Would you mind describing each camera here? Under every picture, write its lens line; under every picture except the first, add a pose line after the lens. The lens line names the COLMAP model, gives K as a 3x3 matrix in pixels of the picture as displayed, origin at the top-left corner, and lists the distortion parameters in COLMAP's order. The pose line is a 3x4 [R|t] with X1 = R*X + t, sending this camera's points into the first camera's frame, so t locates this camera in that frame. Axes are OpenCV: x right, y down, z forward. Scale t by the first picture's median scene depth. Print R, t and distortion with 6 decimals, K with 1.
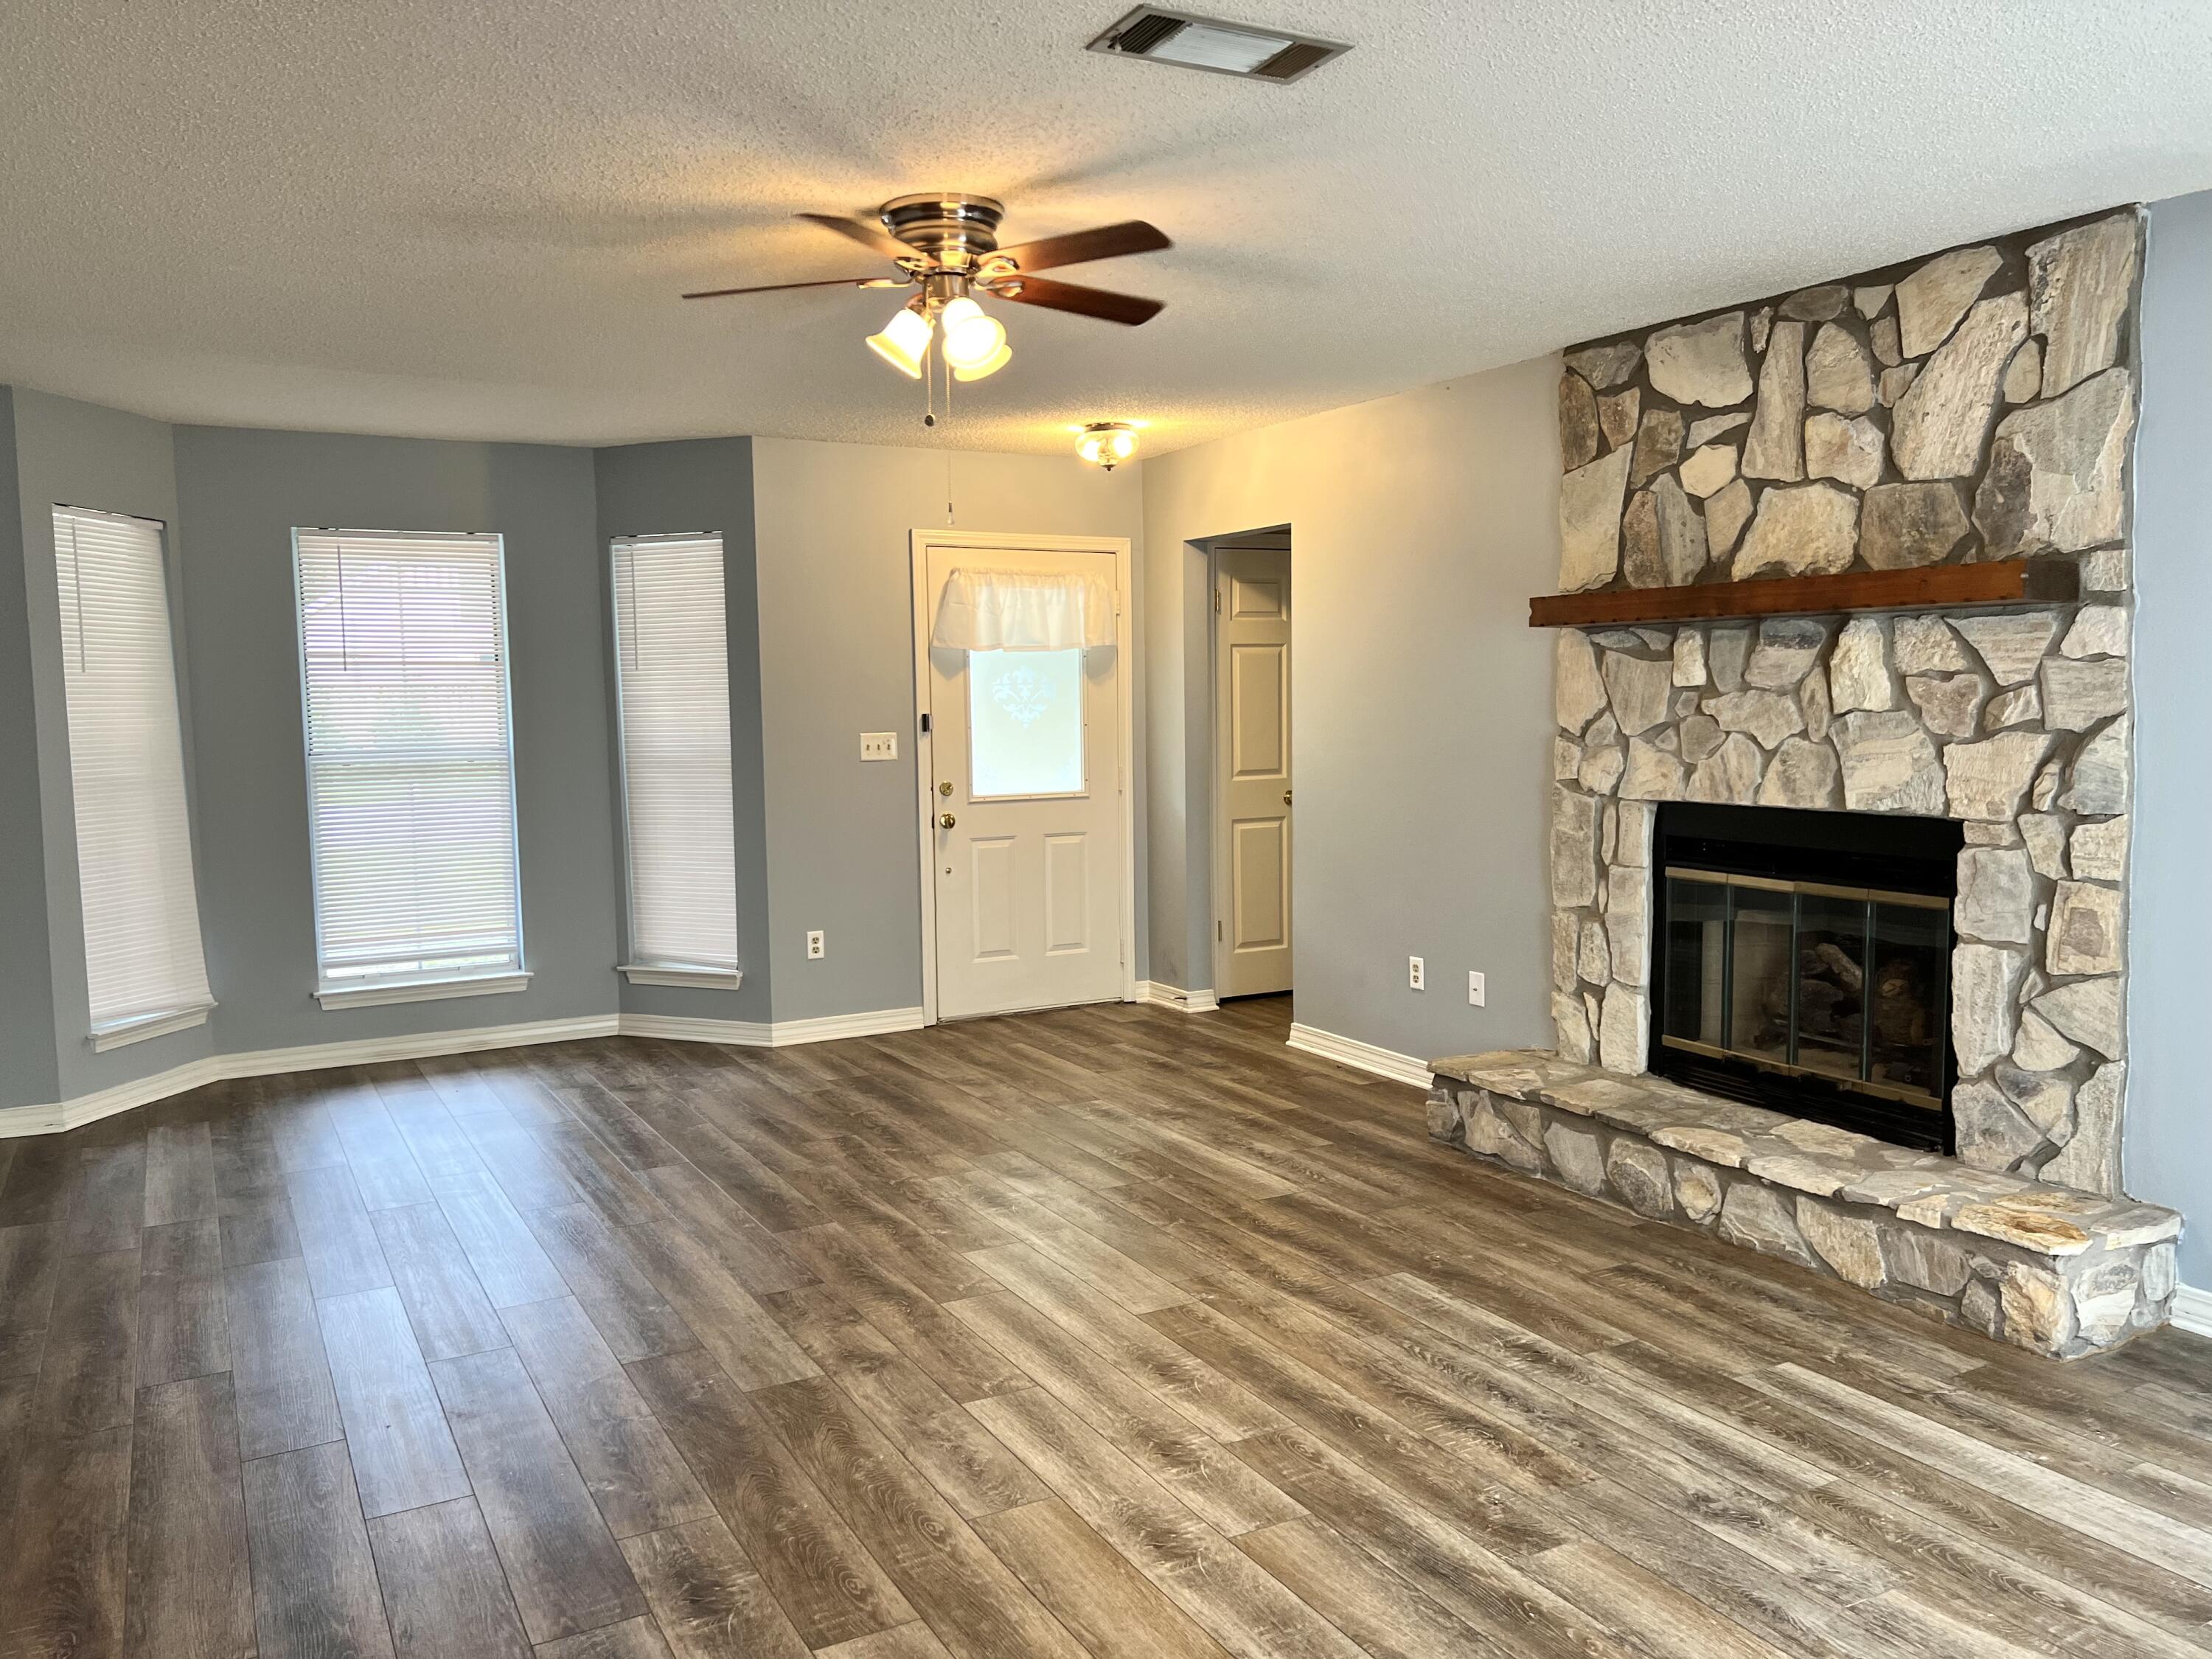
lens RADIAL K [[1671.3, 0, 1109.2], [0, 1671.3, 838.2], [0, 0, 1]] dist [0.058079, -0.065724]
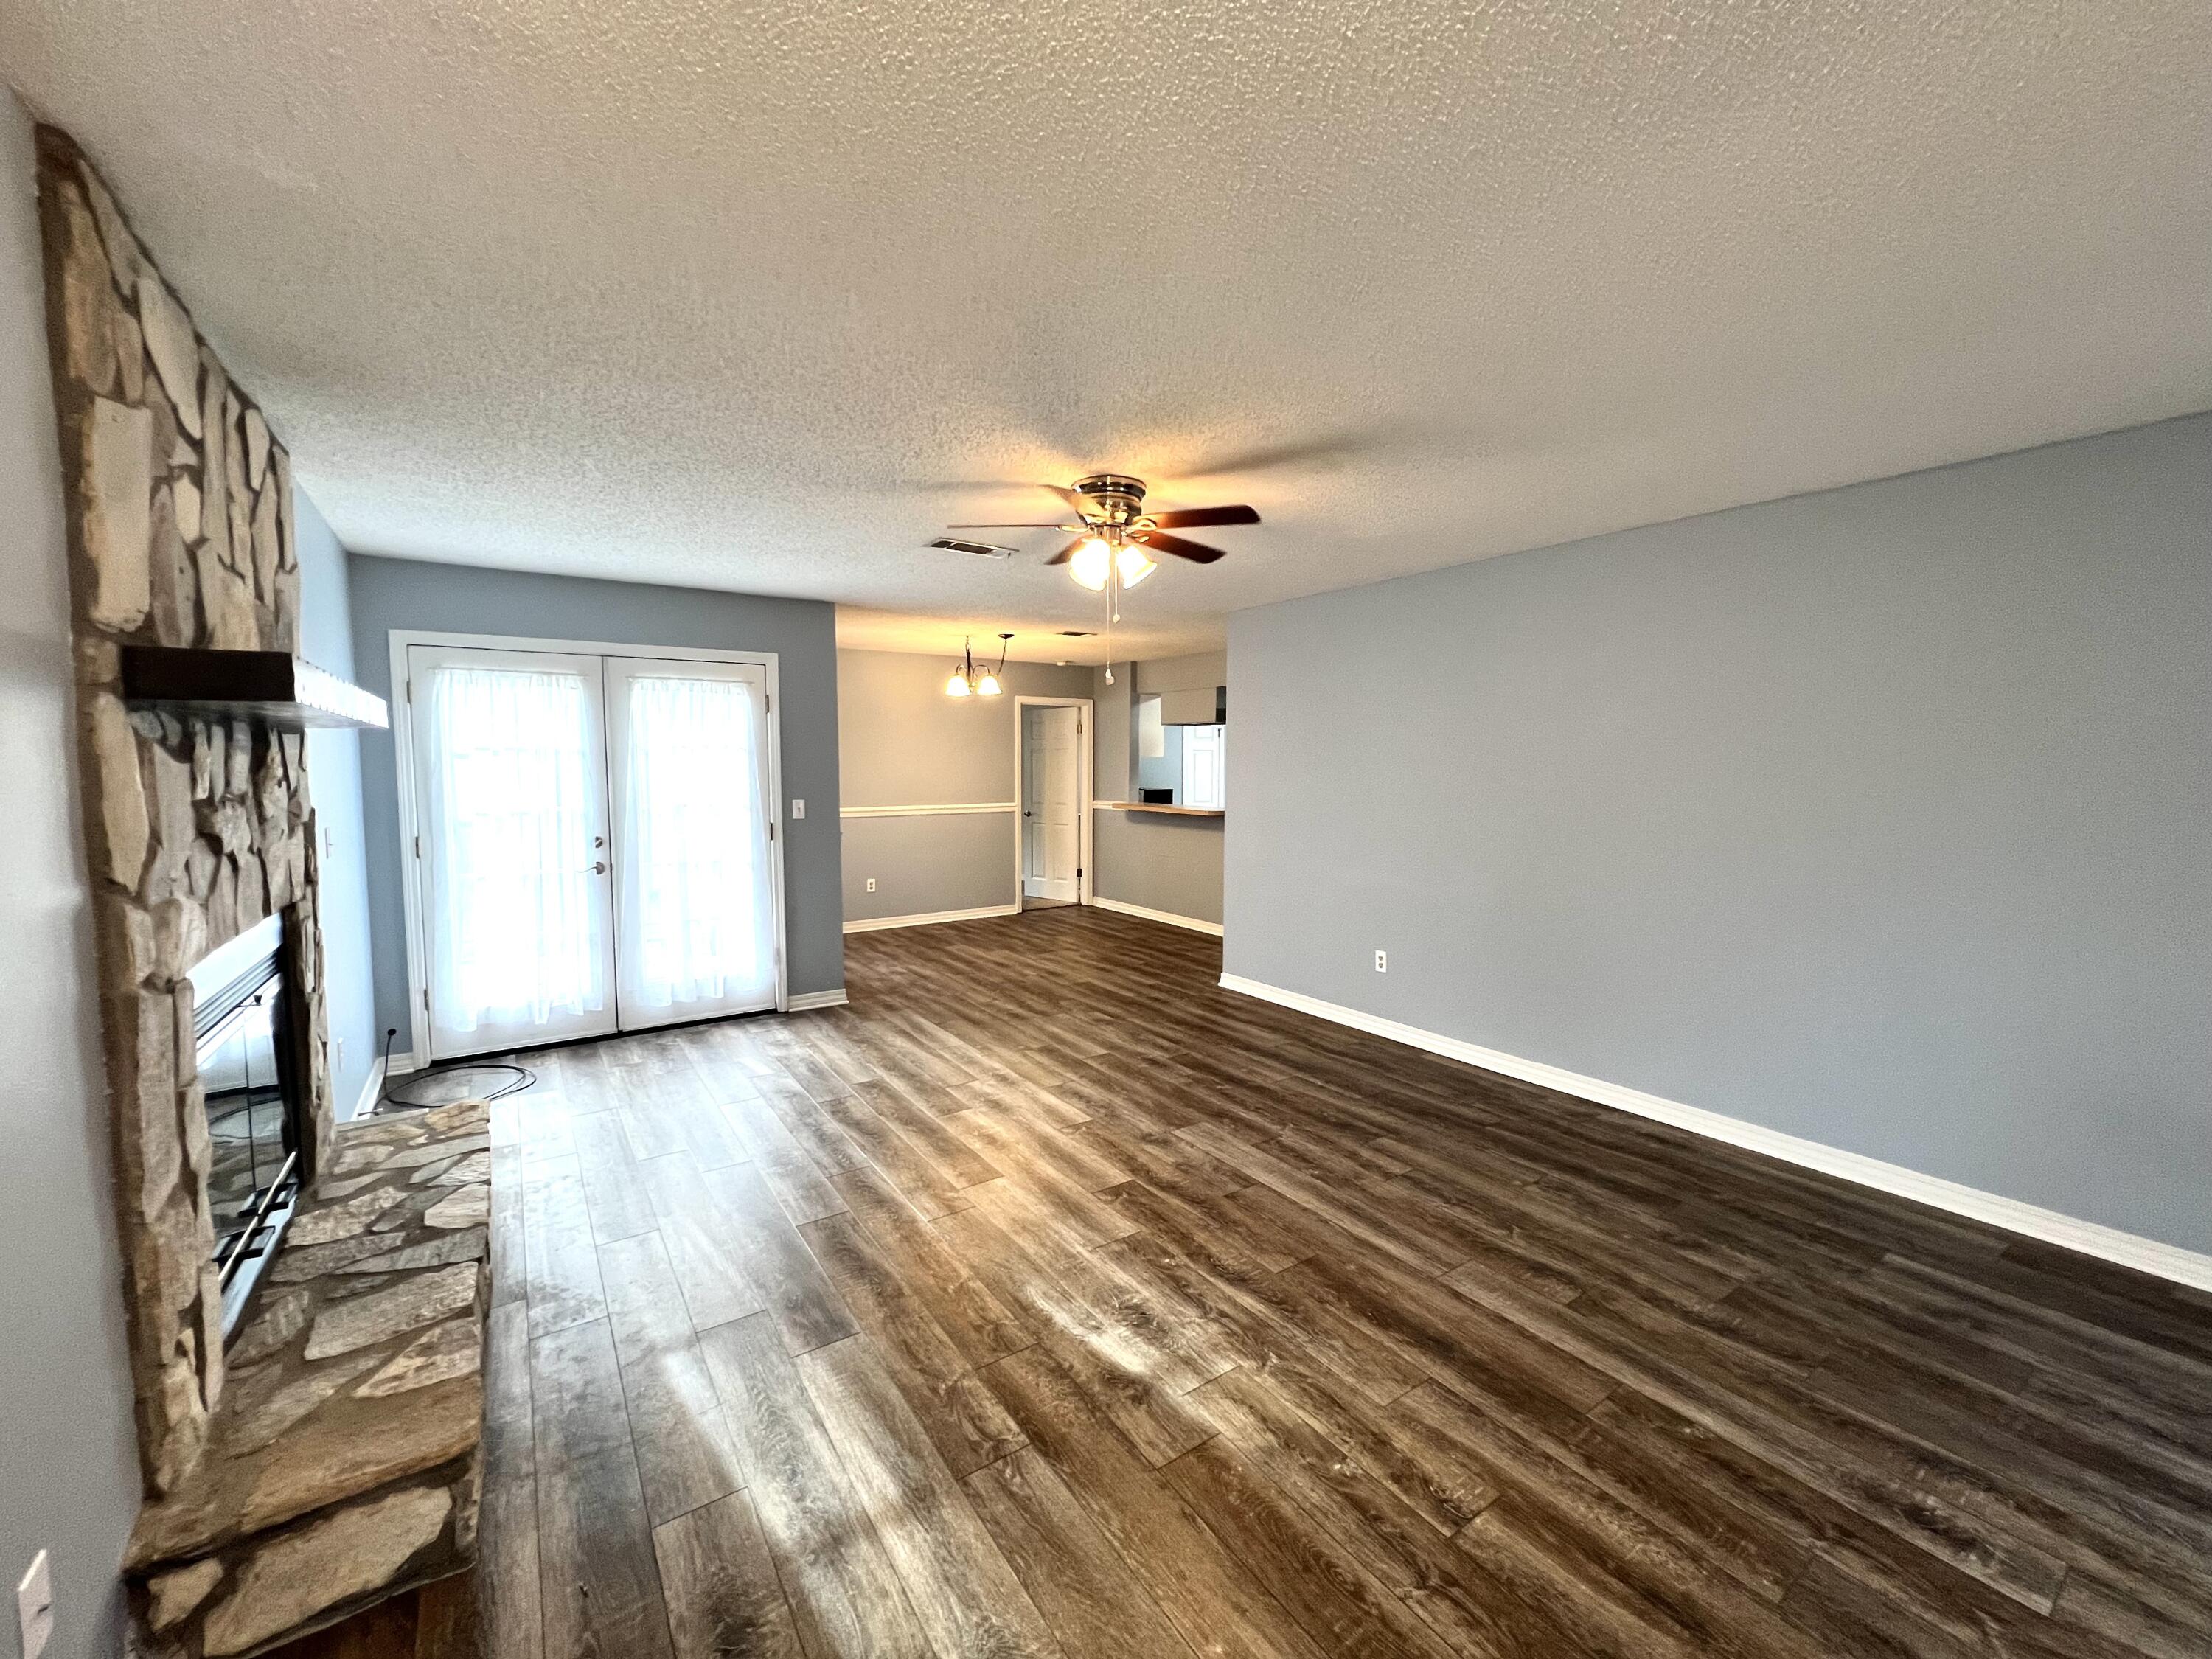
lens RADIAL K [[888.4, 0, 1113.5], [0, 888.4, 825.1], [0, 0, 1]] dist [-0.003588, 0.001318]
pose [[-0.995023, 0.021053, -0.097394, -0.010641], [0.005191, 0.987049, 0.160335, -0.152633], [0.099509, 0.159032, -0.982246, 1.562766]]
